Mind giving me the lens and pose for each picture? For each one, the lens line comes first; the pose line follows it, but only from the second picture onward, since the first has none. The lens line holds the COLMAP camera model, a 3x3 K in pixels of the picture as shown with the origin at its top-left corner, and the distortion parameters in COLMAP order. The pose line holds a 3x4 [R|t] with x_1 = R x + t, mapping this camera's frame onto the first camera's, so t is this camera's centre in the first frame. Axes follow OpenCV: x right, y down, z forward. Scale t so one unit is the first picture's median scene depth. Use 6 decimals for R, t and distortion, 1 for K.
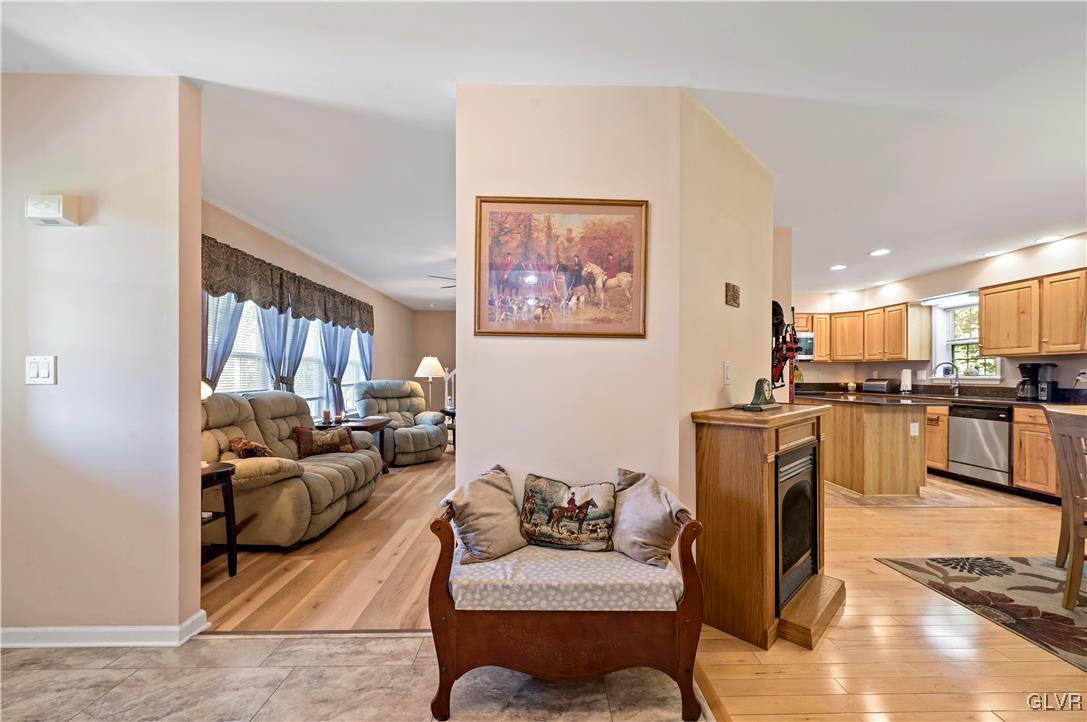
lens RADIAL K [[434.6, 0, 547.4], [0, 434.6, 376.3], [0, 0, 1]] dist [0.003021, -0.000131]
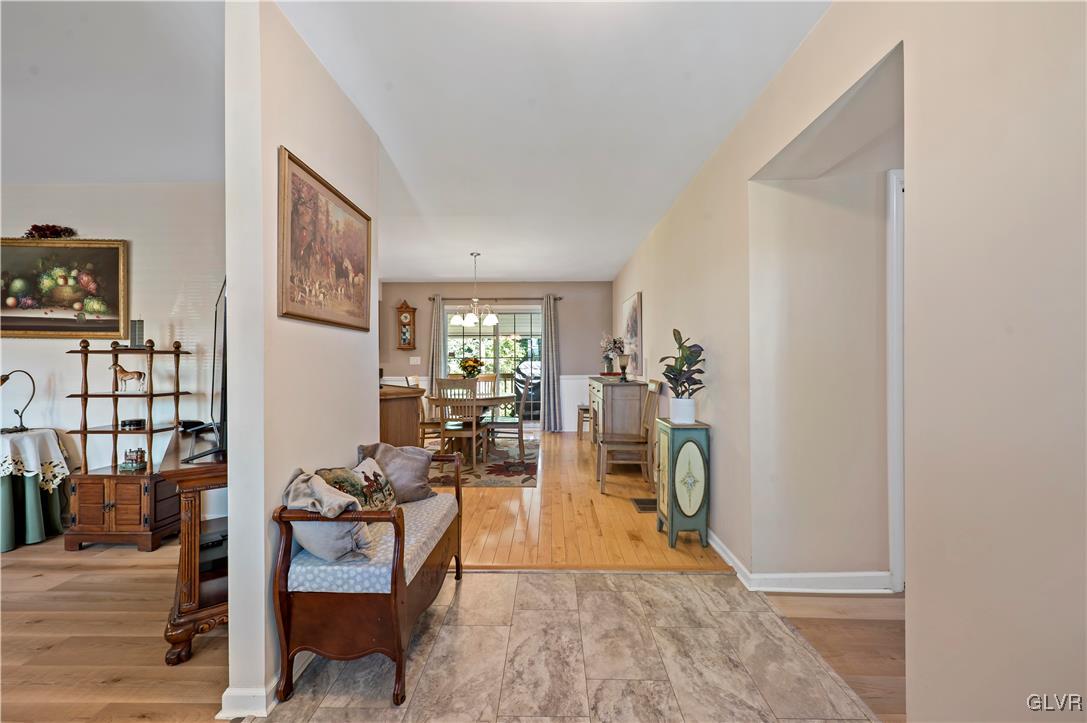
lens RADIAL K [[431.1, 0, 545.8], [0, 431.1, 361.2], [0, 0, 1]] dist [0.002714, -0.000573]
pose [[0.034937, -0.007579, 0.999361, -0.433141], [0.009266, 0.999931, 0.007259, -0.005072], [-0.999347, 0.009006, 0.035005, 0.217329]]
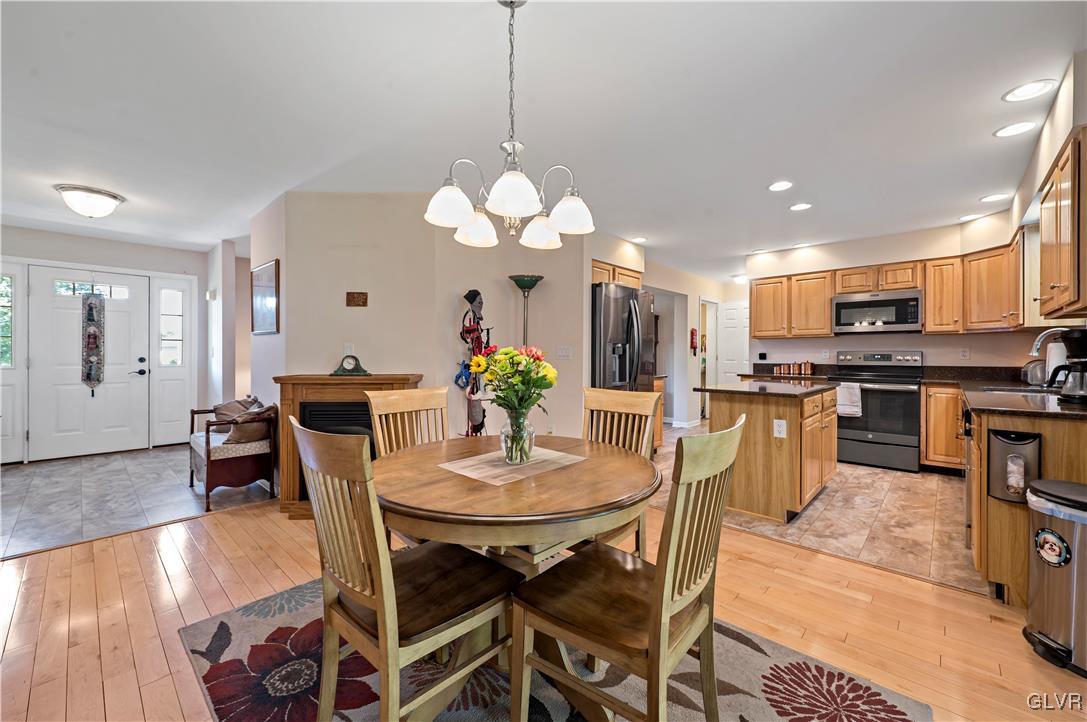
lens RADIAL K [[432.6, 0, 545.1], [0, 432.6, 355.2], [0, 0, 1]] dist [0.001841, -0.000181]
pose [[0.712753, -0.000212, -0.701416, 1.066683], [-0.002350, 0.999994, -0.002690, 0.003606], [0.701412, 0.003565, 0.712747, 0.220206]]
